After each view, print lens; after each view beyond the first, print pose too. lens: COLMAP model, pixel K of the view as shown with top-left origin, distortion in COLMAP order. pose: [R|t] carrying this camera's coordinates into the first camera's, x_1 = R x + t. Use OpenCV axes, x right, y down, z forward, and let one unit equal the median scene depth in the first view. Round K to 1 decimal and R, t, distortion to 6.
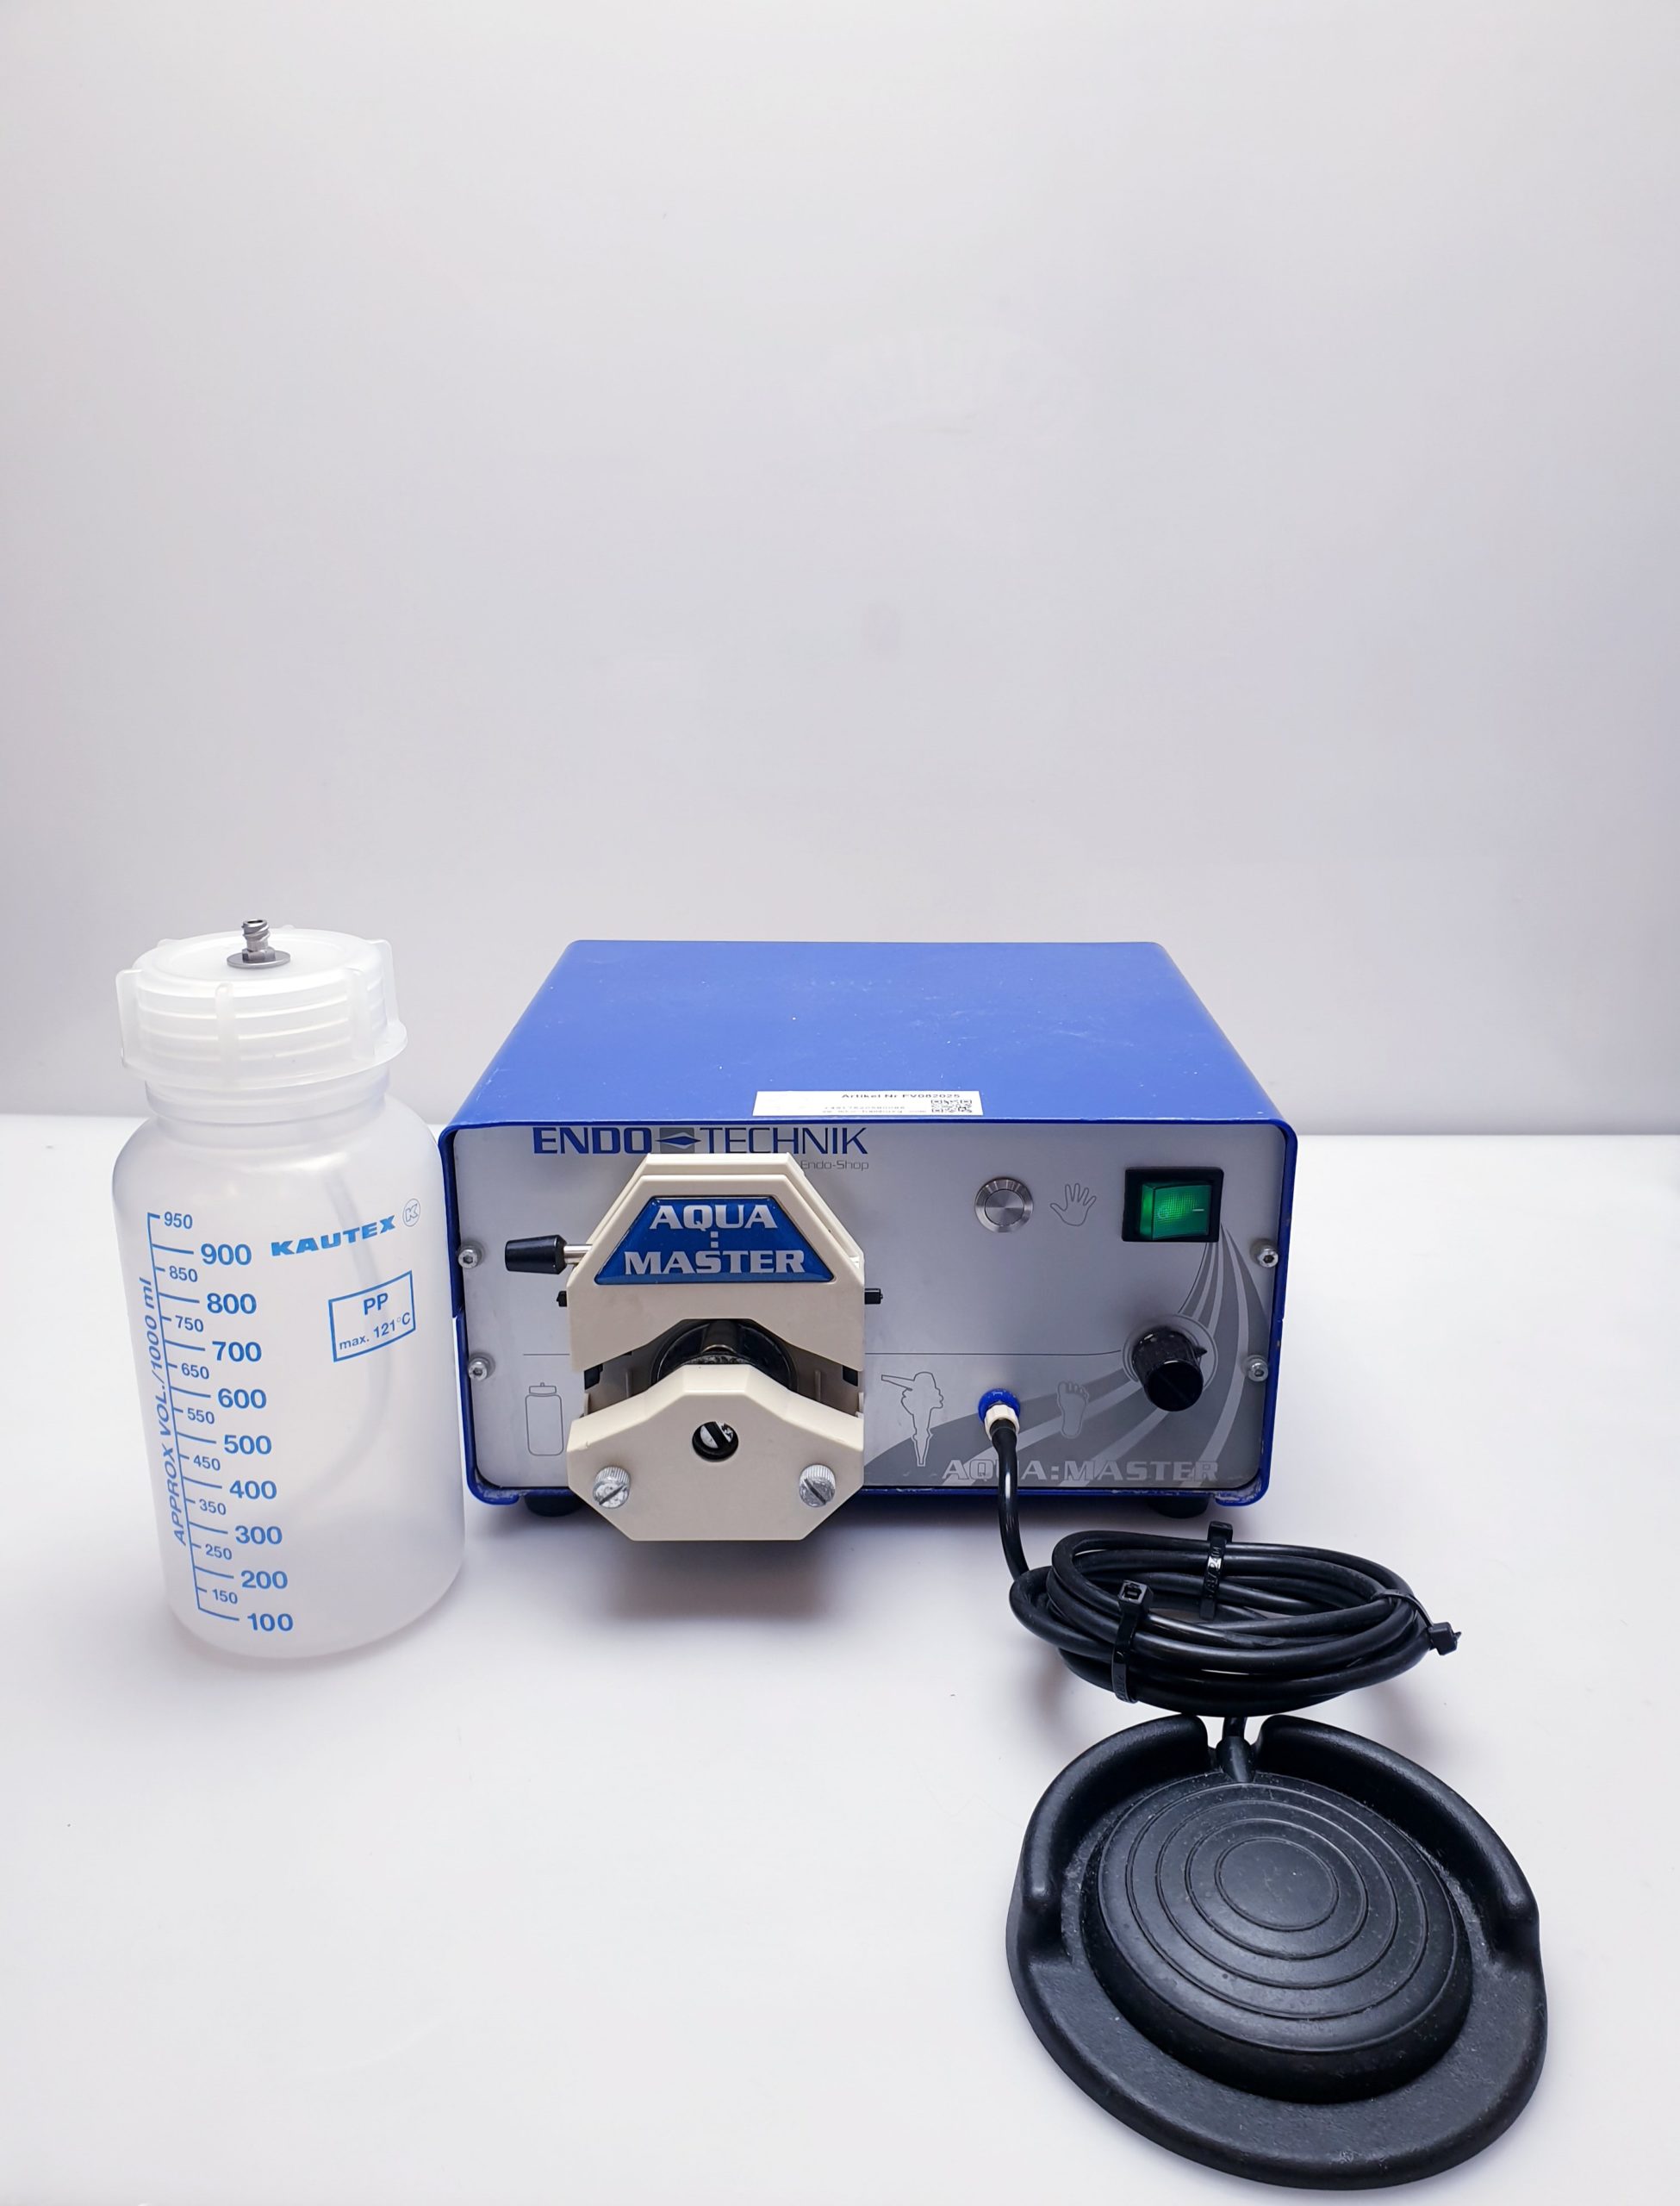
lens RADIAL K [[1828.3, 0, 868.7], [0, 1828.3, 1102.7], [0, 0, 1]] dist [0.126458, -0.000895]
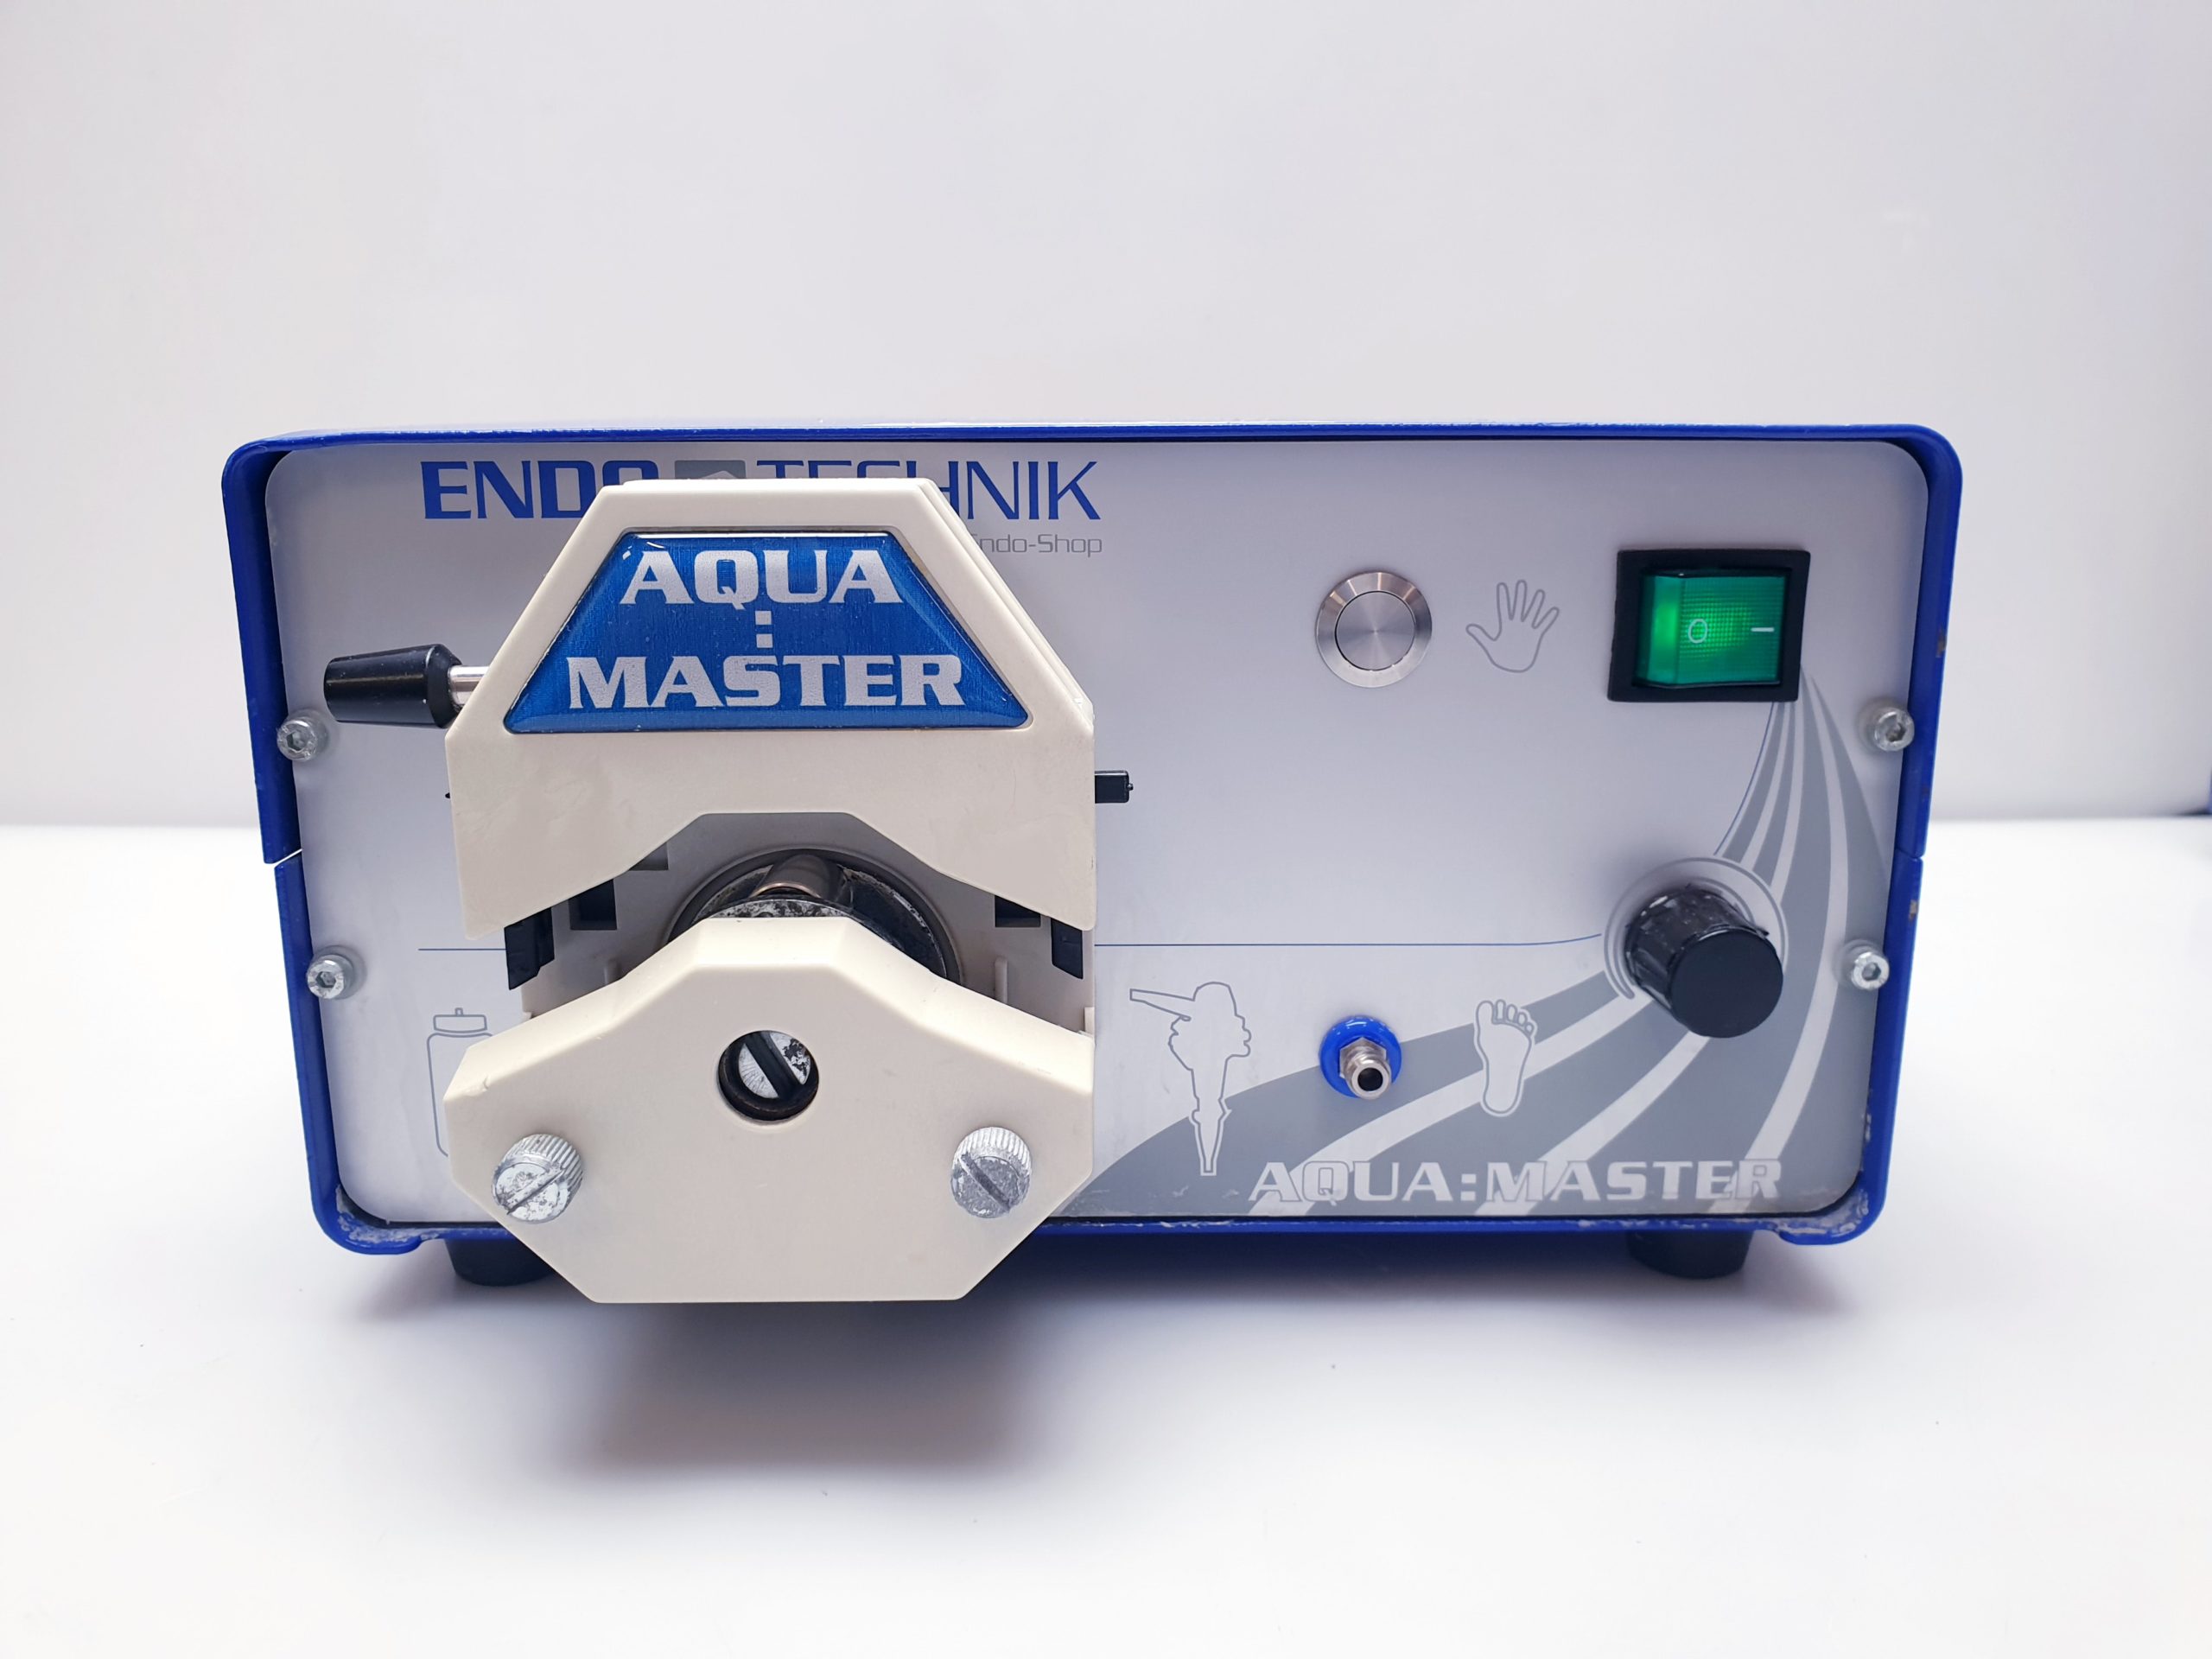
lens RADIAL K [[1758.6, 0, 1137.0], [0, 1758.6, 867.9], [0, 0, 1]] dist [0.082360, -0.279591]
pose [[0.999889, -0.005882, 0.013714, 0.002417], [0.006968, 0.996724, -0.080572, 0.166170], [-0.013195, 0.080658, 0.996654, 0.550419]]
